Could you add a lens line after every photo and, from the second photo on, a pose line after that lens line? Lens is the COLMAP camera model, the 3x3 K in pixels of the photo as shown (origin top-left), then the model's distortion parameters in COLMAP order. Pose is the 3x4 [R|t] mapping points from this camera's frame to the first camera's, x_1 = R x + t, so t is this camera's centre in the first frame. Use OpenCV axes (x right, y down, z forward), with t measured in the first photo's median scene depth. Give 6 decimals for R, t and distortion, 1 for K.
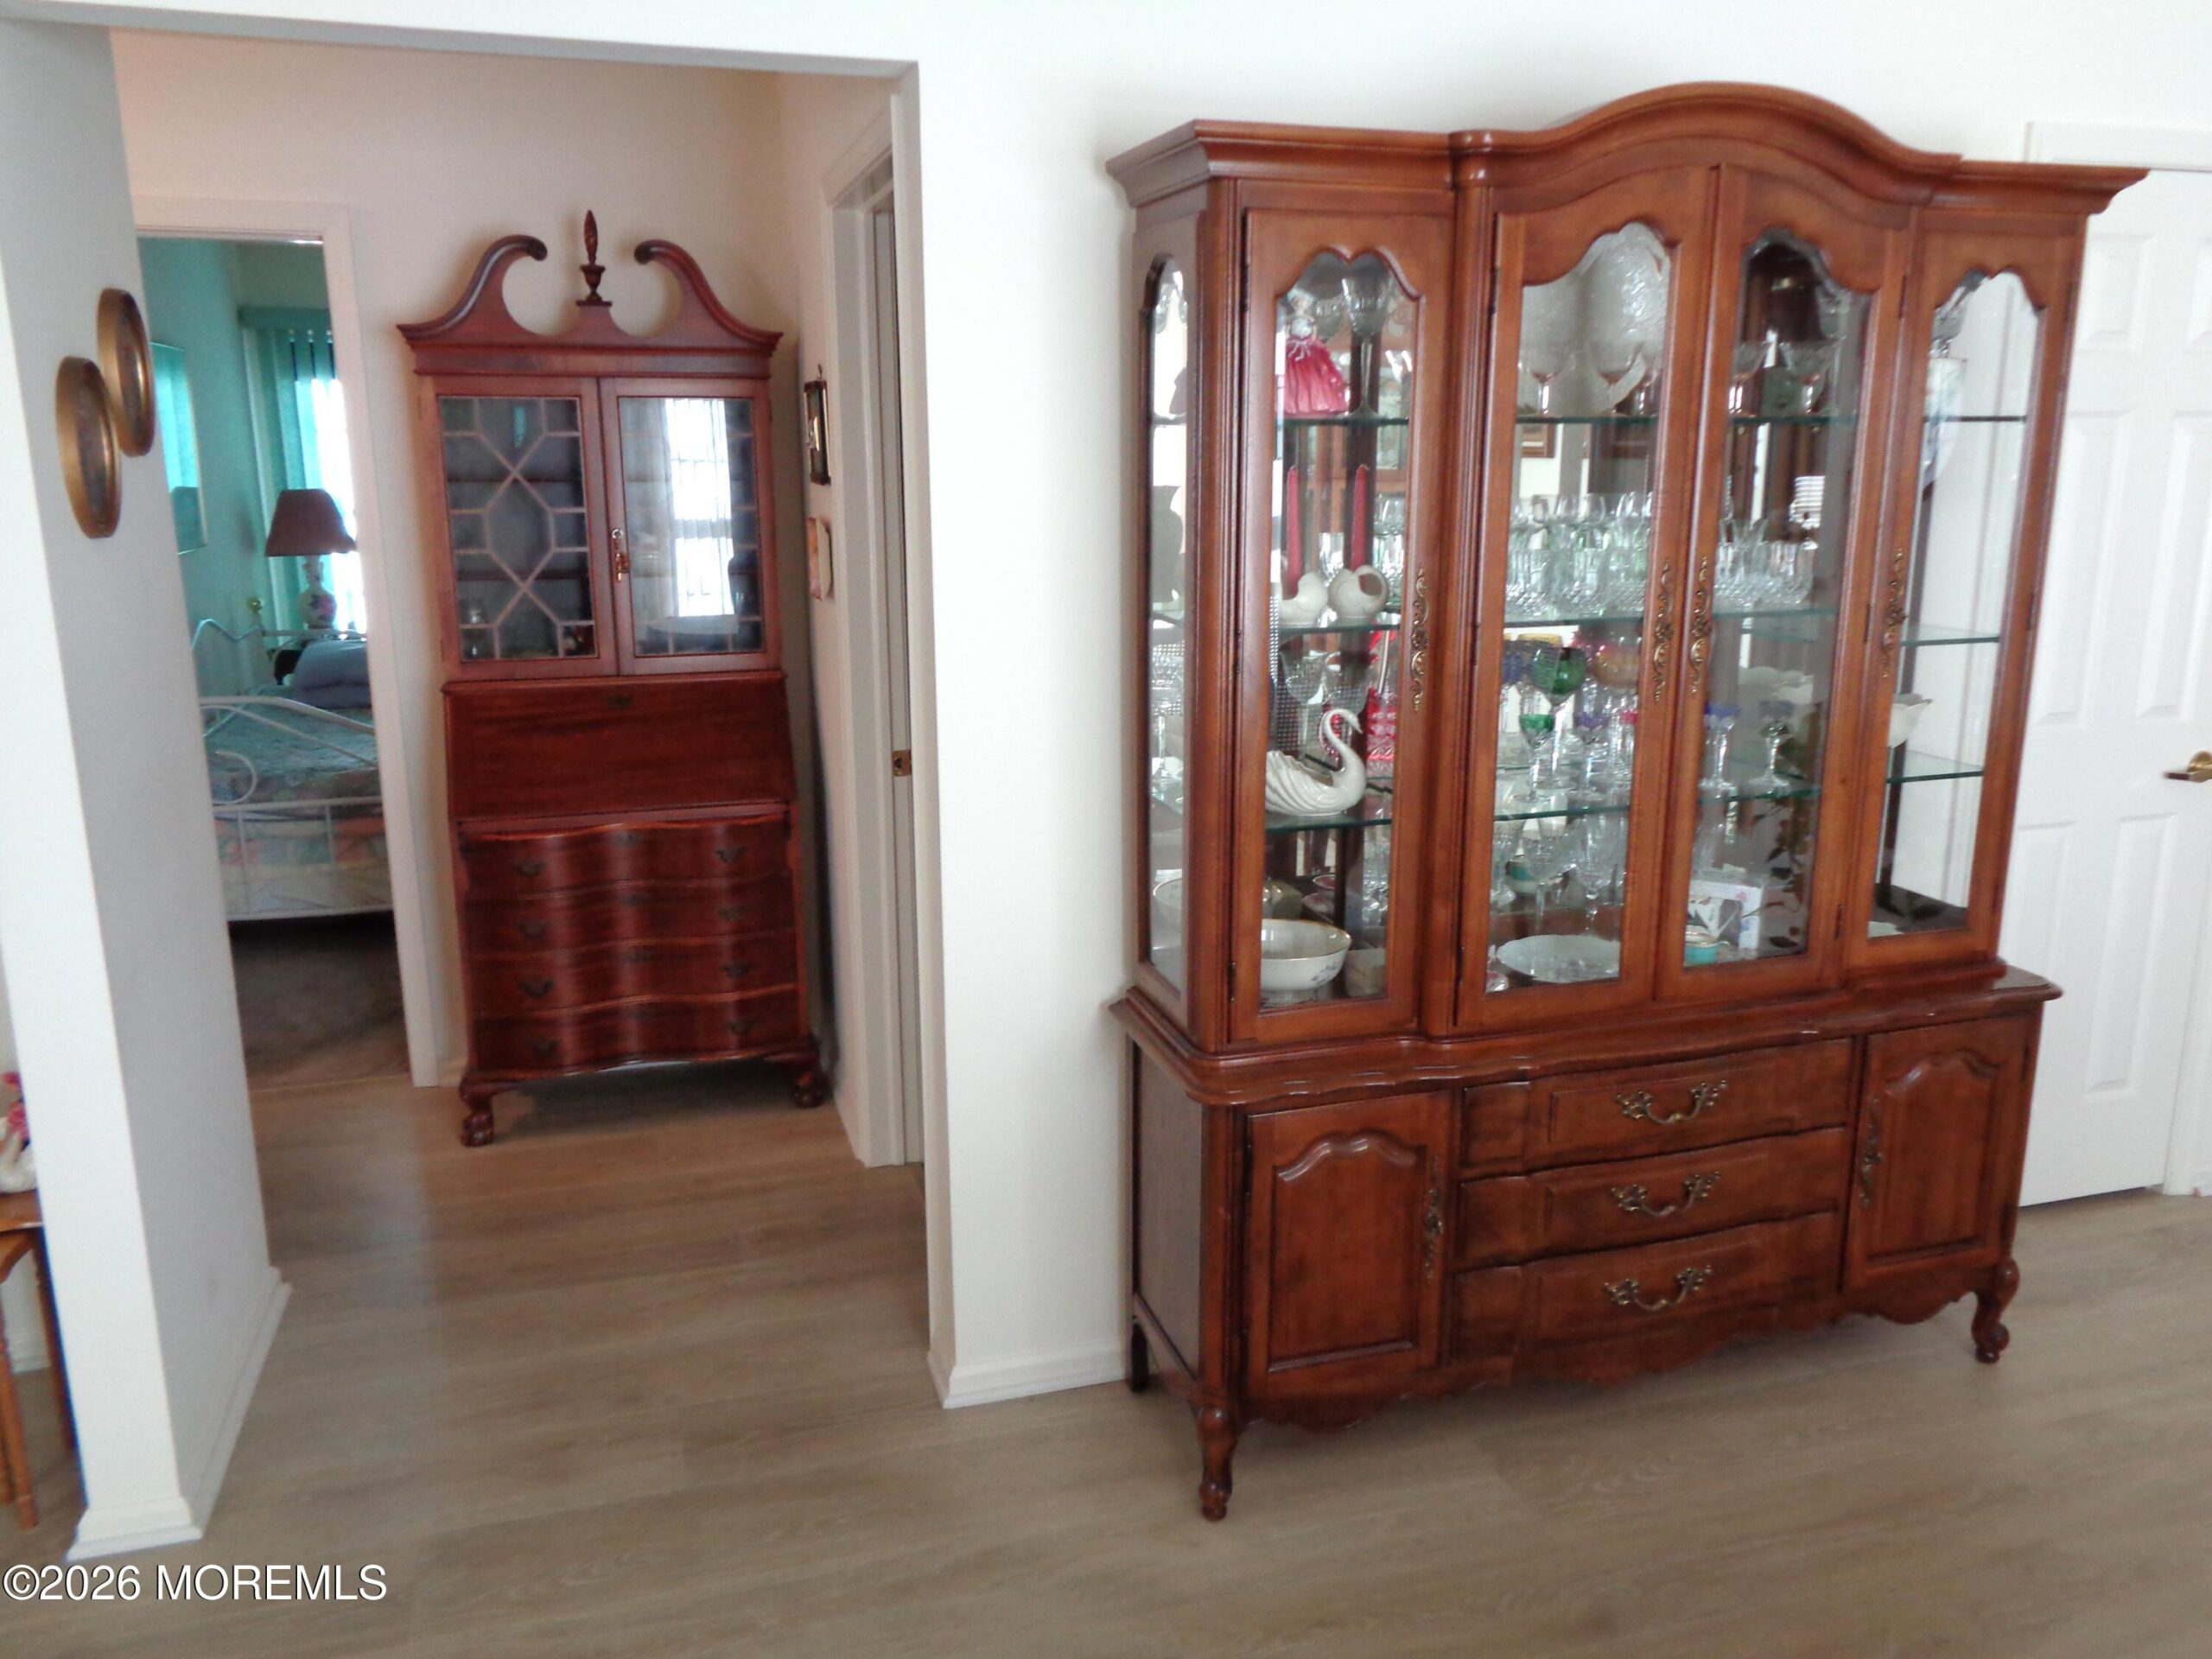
lens RADIAL K [[1669.5, 0, 1116.8], [0, 1669.5, 823.6], [0, 0, 1]] dist [0.011186, 0.012249]
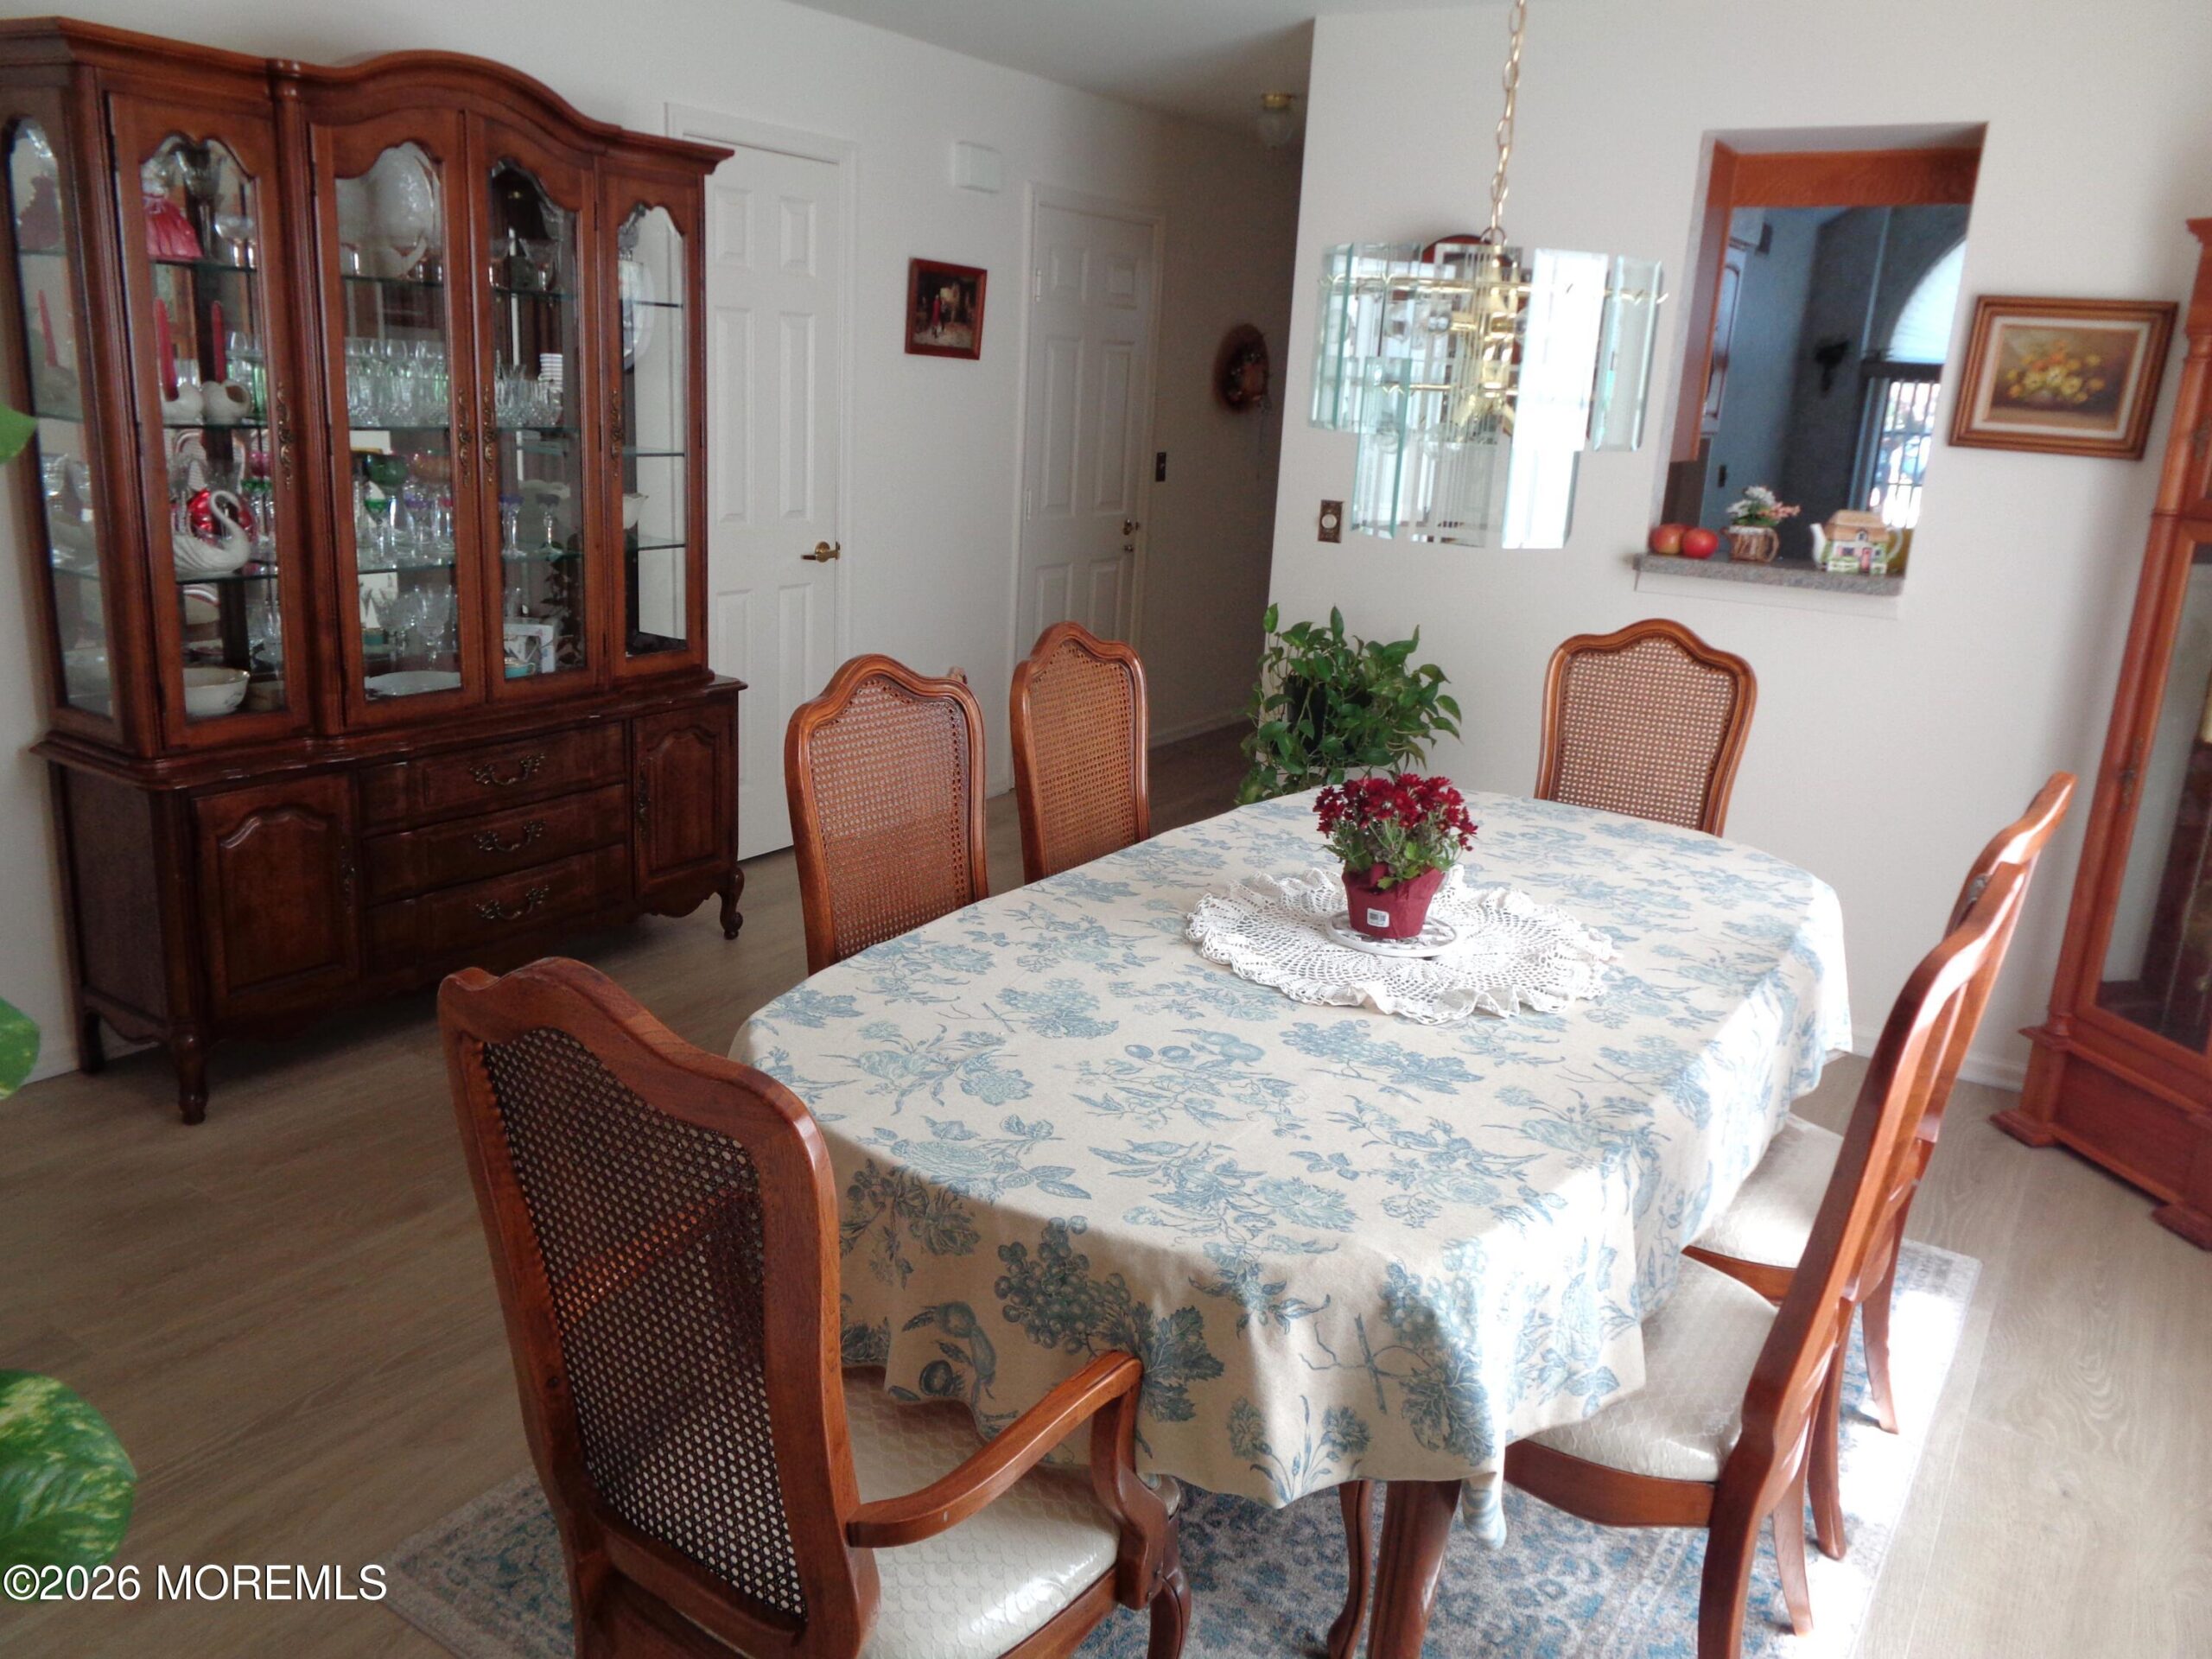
lens RADIAL K [[1669.5, 0, 1111.6], [0, 1669.5, 829.8], [0, 0, 1]] dist [0.011186, 0.012249]
pose [[0.765109, -0.125154, 0.631621, -0.185956], [0.084117, 0.991950, 0.094659, 0.122251], [-0.638383, -0.019294, 0.769477, -0.438523]]
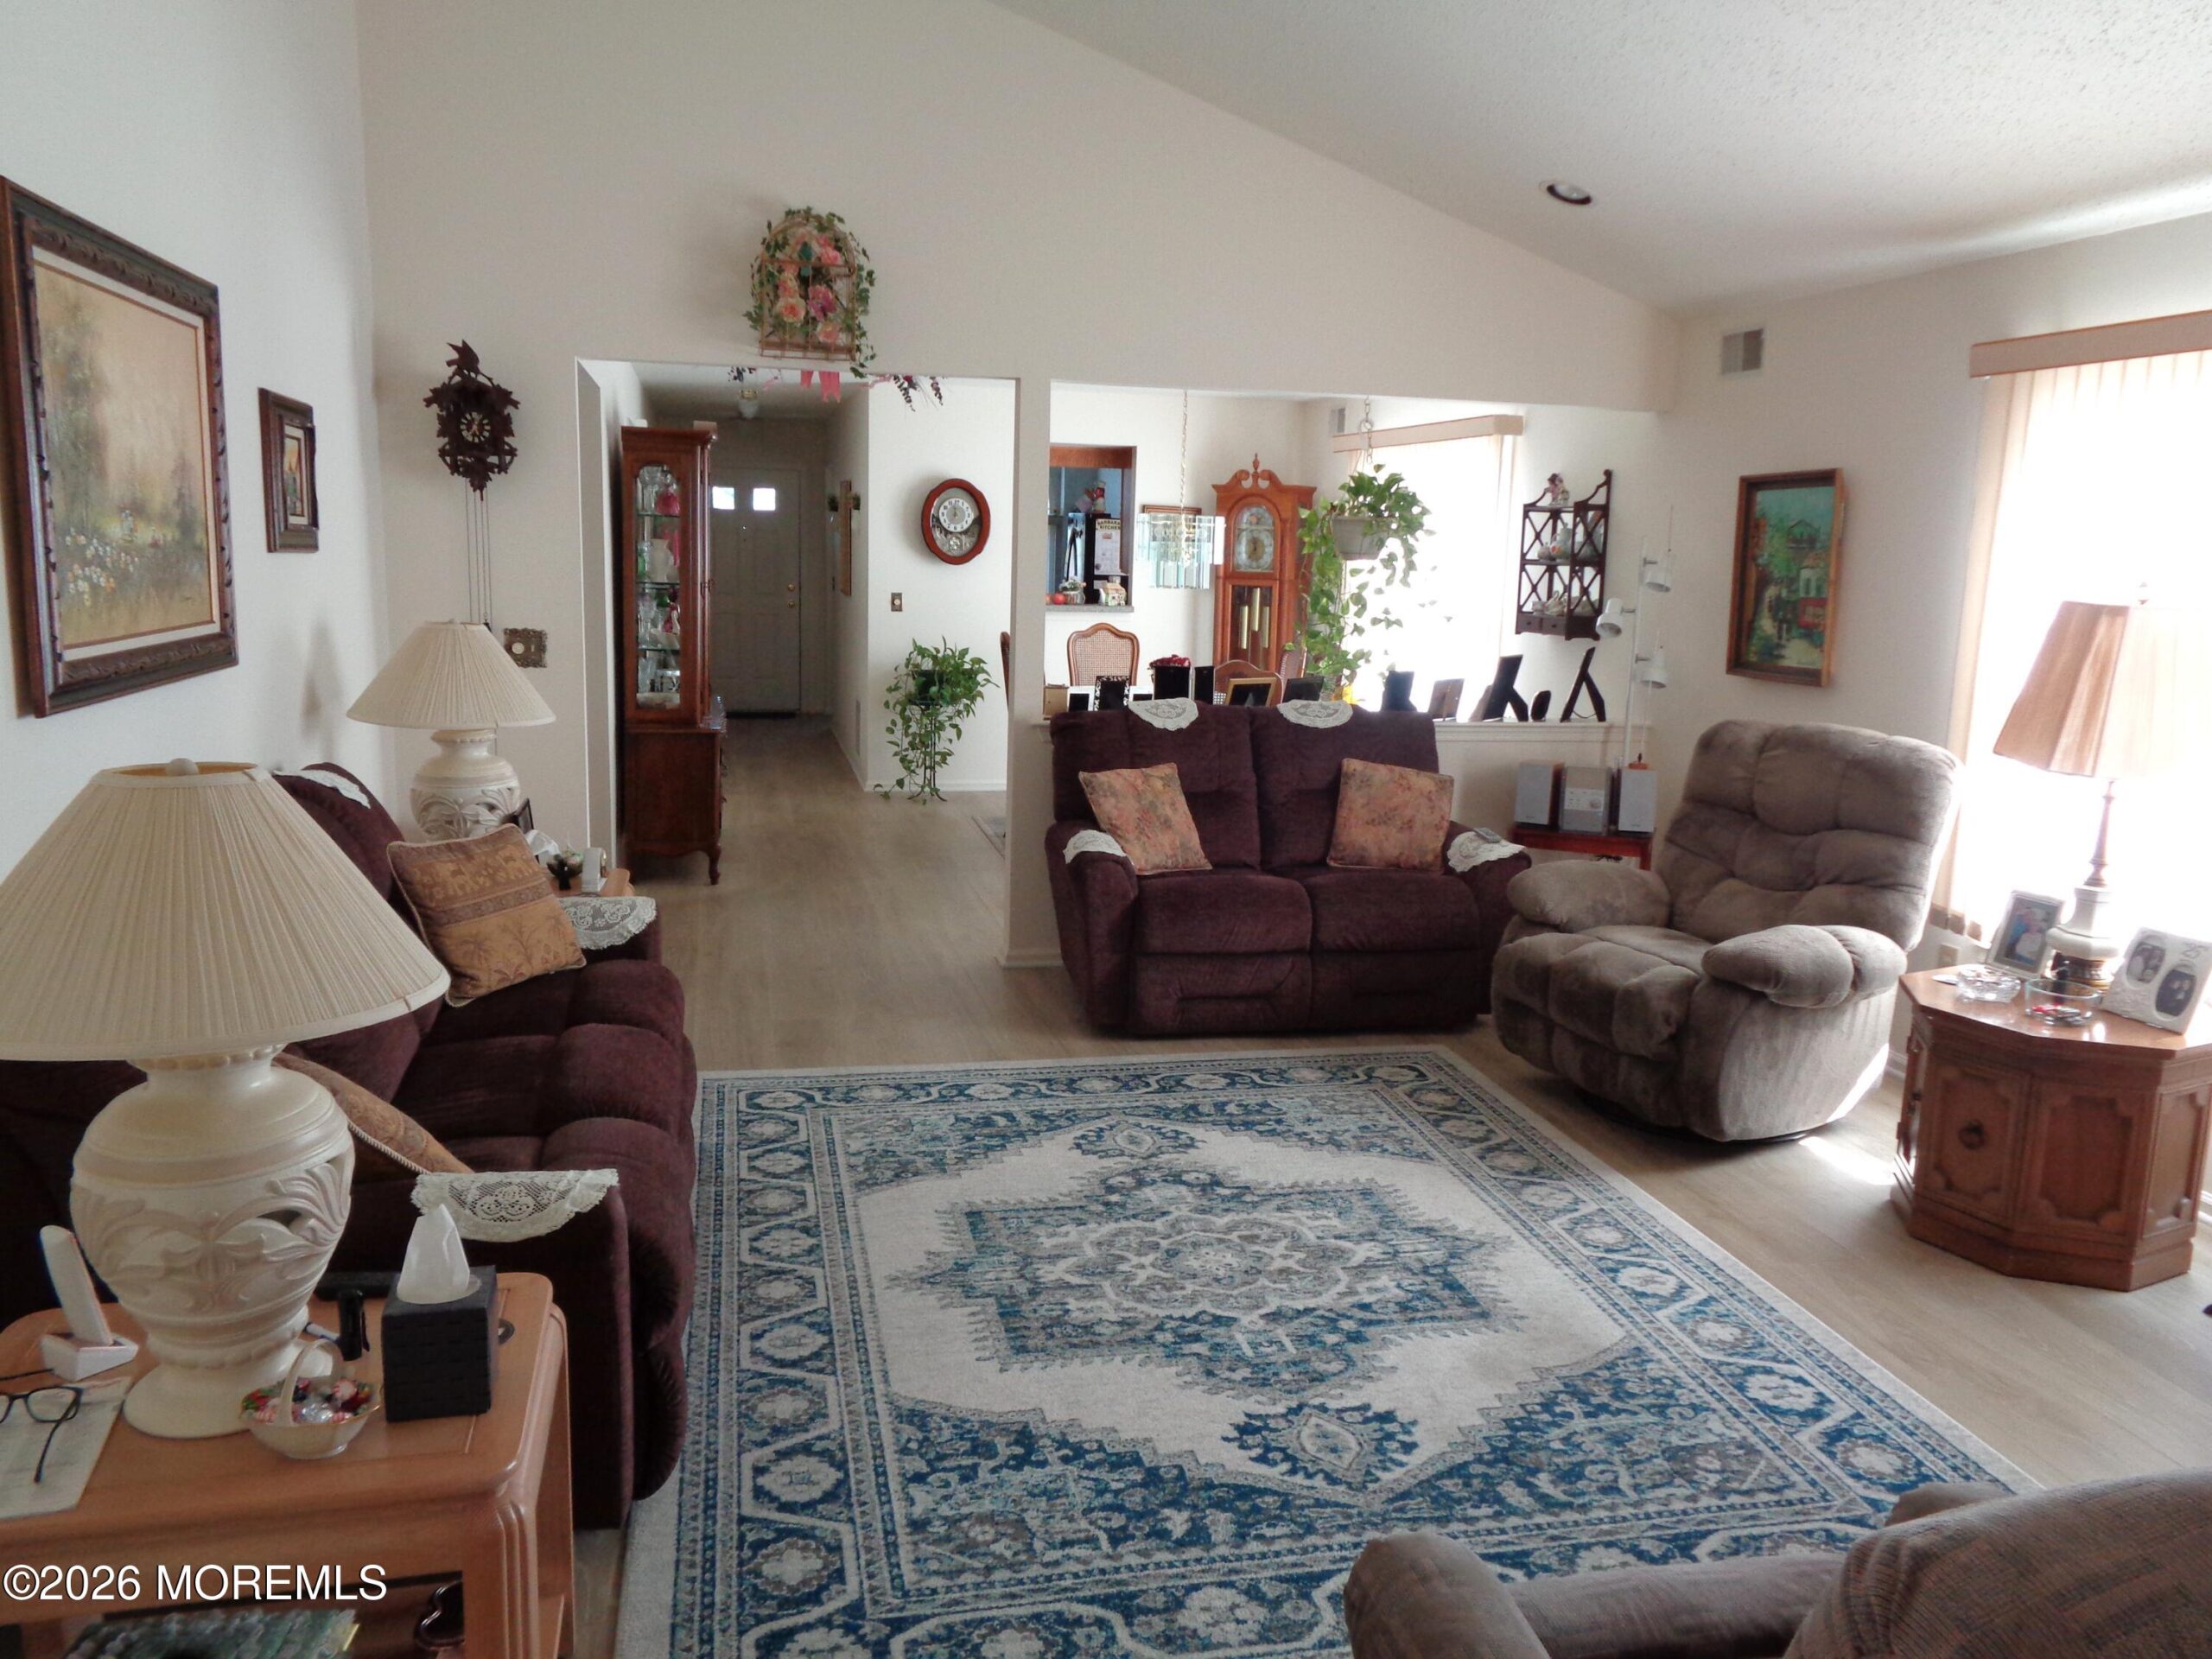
lens RADIAL K [[1669.5, 0, 1113.3], [0, 1669.5, 819.2], [0, 0, 1]] dist [0.011186, 0.012249]
pose [[0.069426, -0.161210, 0.984475, -2.712679], [0.192711, 0.970435, 0.145321, 0.007123], [-0.978796, 0.179630, 0.098441, 0.000886]]
